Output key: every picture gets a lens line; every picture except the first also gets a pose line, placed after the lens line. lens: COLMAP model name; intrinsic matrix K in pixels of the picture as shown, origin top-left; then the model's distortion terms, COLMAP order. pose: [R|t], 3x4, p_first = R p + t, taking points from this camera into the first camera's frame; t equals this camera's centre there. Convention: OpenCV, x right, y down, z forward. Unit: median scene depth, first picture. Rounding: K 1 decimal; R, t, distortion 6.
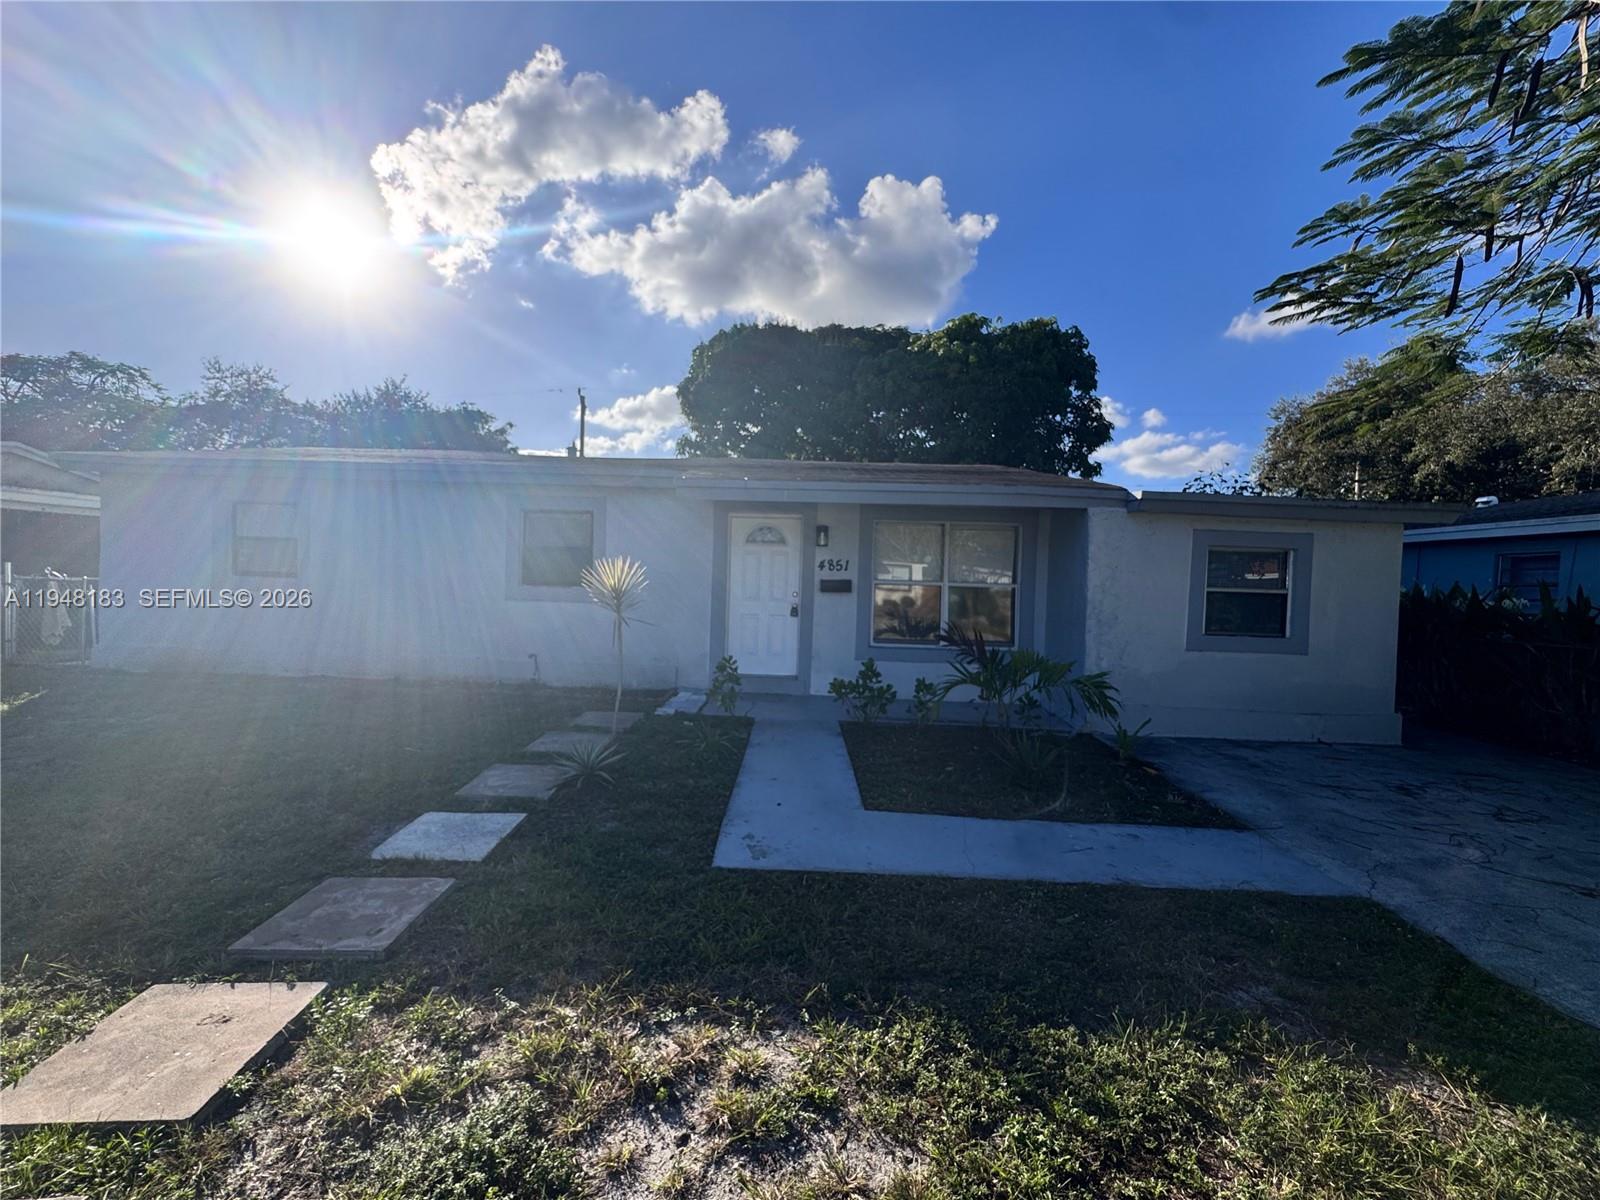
lens RADIAL K [[665.3, 0, 800.0], [0, 665.3, 600.0], [0, 0, 1]] dist [-0.000813, 0.000029]
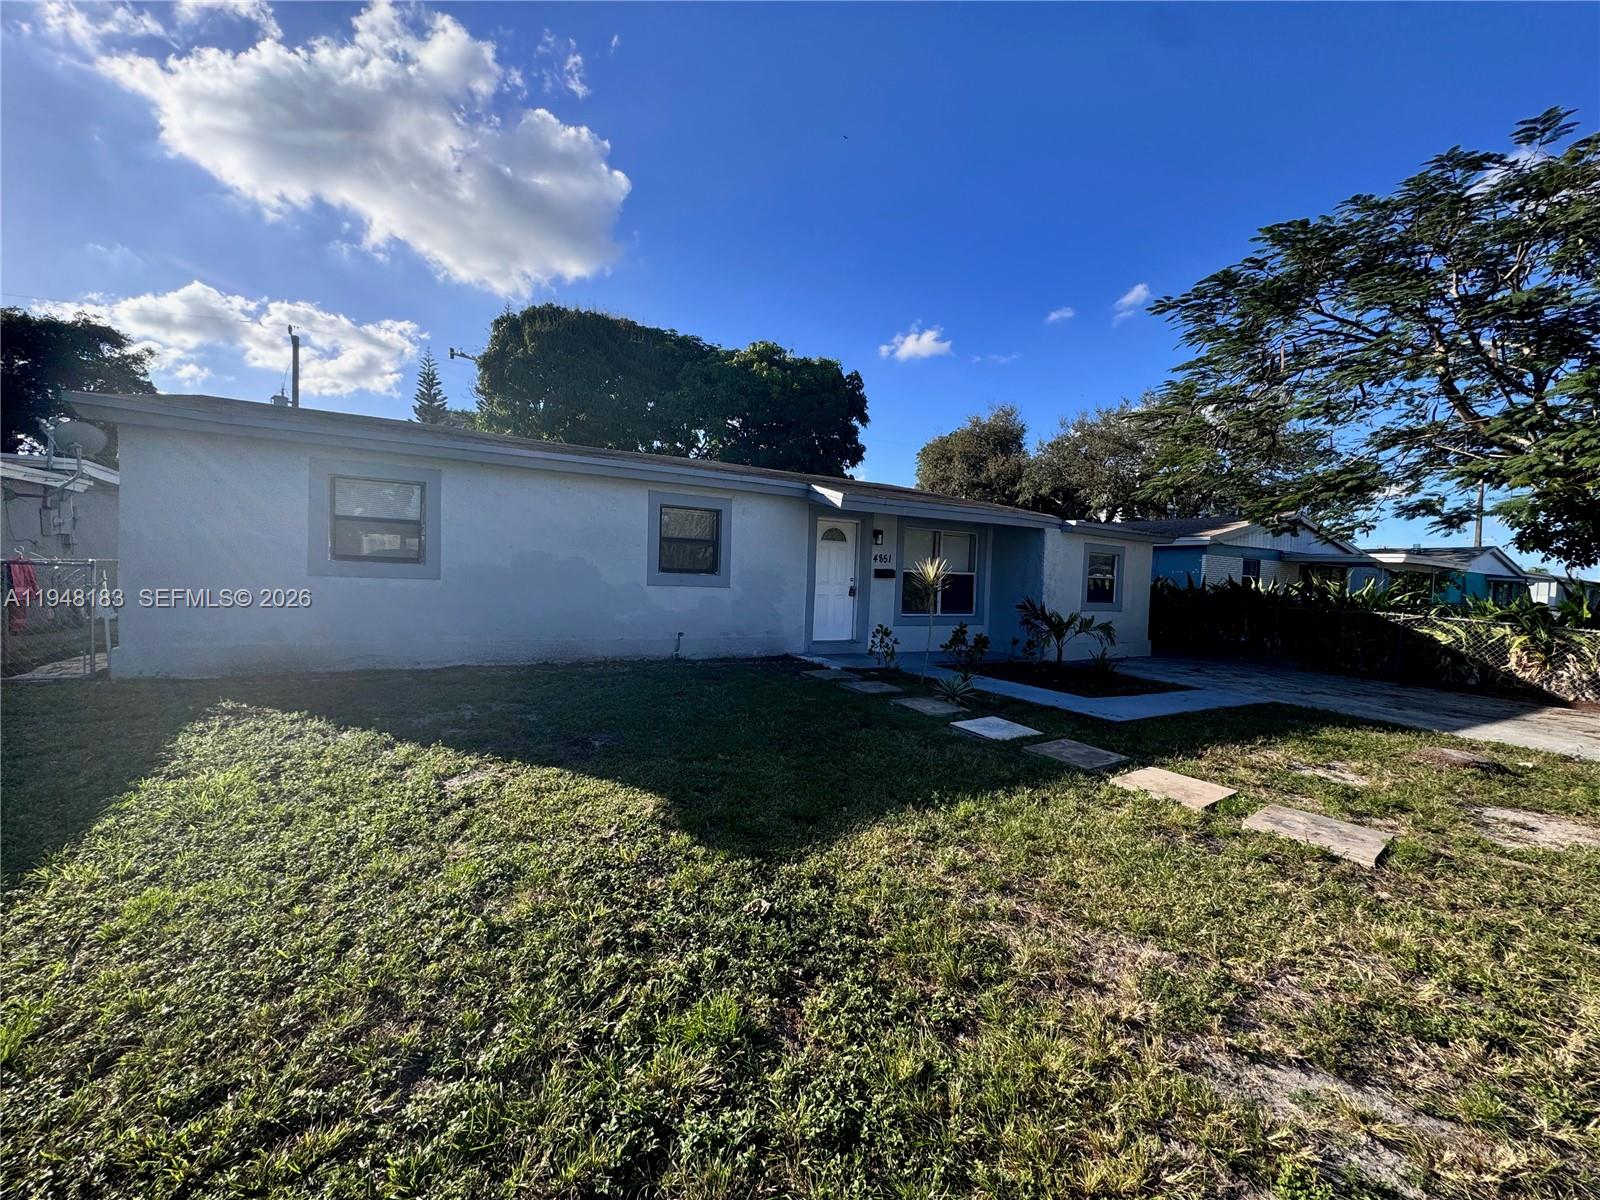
lens RADIAL K [[638.9, 0, 801.3], [0, 638.9, 600.9], [0, 0, 1]] dist [-0.002850, 0.000126]
pose [[0.854670, -0.017766, 0.518867, -0.758051], [0.002190, 0.999529, 0.030617, -0.005289], [-0.519167, -0.025031, 0.854306, -0.040224]]
